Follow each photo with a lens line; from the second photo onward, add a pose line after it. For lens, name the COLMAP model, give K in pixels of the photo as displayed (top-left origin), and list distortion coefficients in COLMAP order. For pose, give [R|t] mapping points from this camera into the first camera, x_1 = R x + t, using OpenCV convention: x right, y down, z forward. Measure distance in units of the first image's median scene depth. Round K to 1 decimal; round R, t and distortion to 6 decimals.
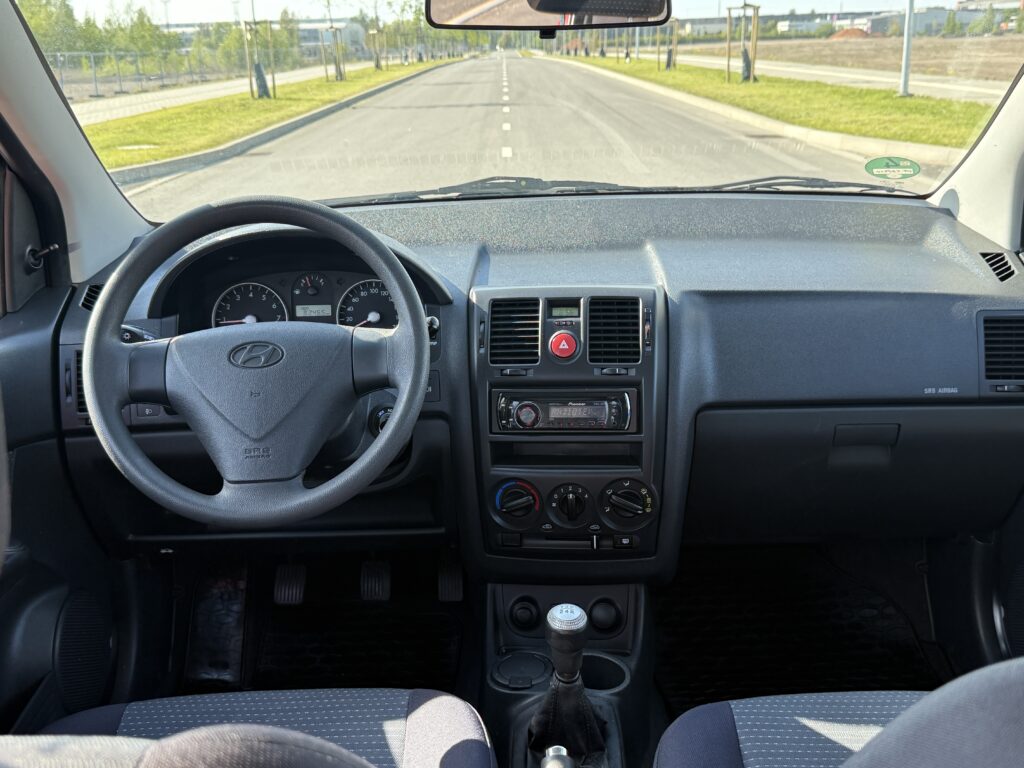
lens RADIAL K [[1102.1, 0, 528.0], [0, 1102.1, 384.5], [0, 0, 1]] dist [0.008133, 0.000000]
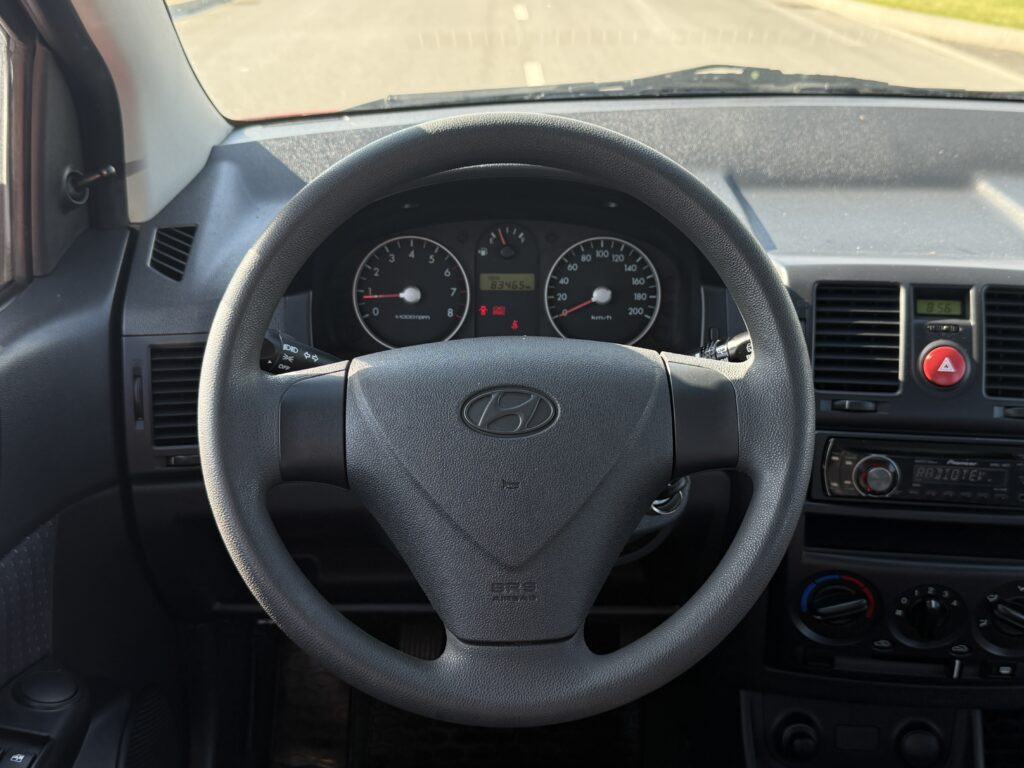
lens RADIAL K [[1102.1, 0, 470.4], [0, 1102.1, 393.6], [0, 0, 1]] dist [0.008133, 0.000000]
pose [[0.999235, 0.034722, -0.017979, -0.215149], [-0.032247, 0.991846, 0.123292, -0.085878], [0.022114, -0.122618, 0.992208, 0.381140]]
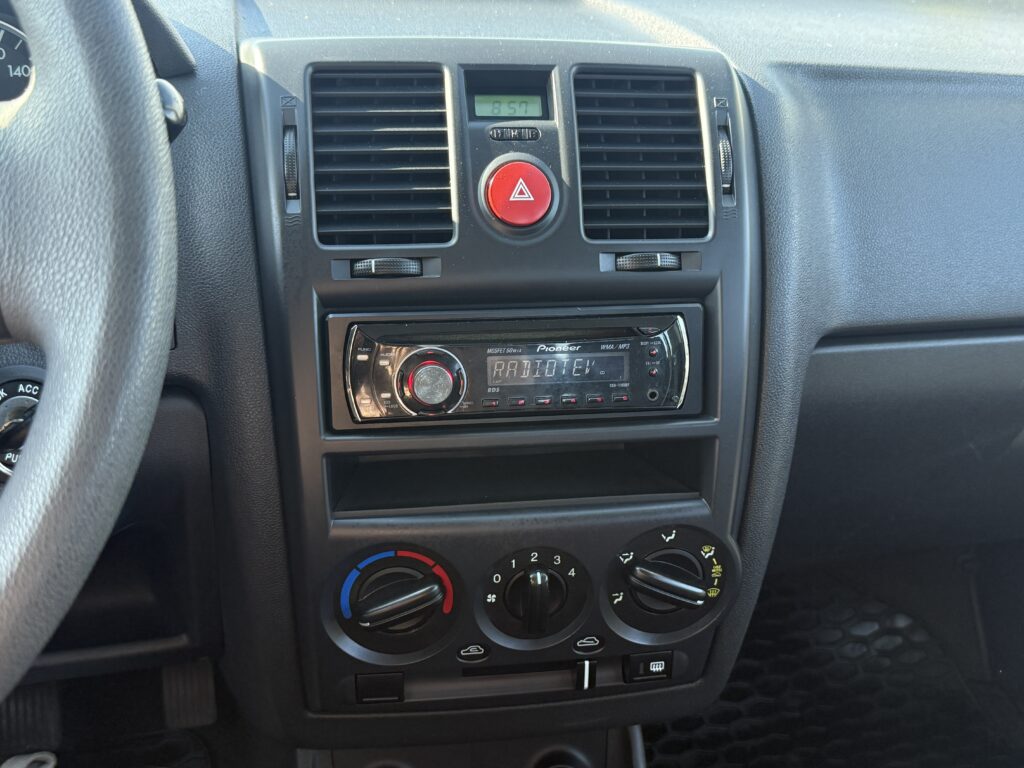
lens RADIAL K [[1102.1, 0, 520.7], [0, 1102.1, 391.0], [0, 0, 1]] dist [0.008133, 0.000000]
pose [[0.962736, -0.043013, 0.267001, -0.069511], [0.013140, 0.993545, 0.112677, -0.010388], [-0.270124, -0.104969, 0.957086, 0.623605]]
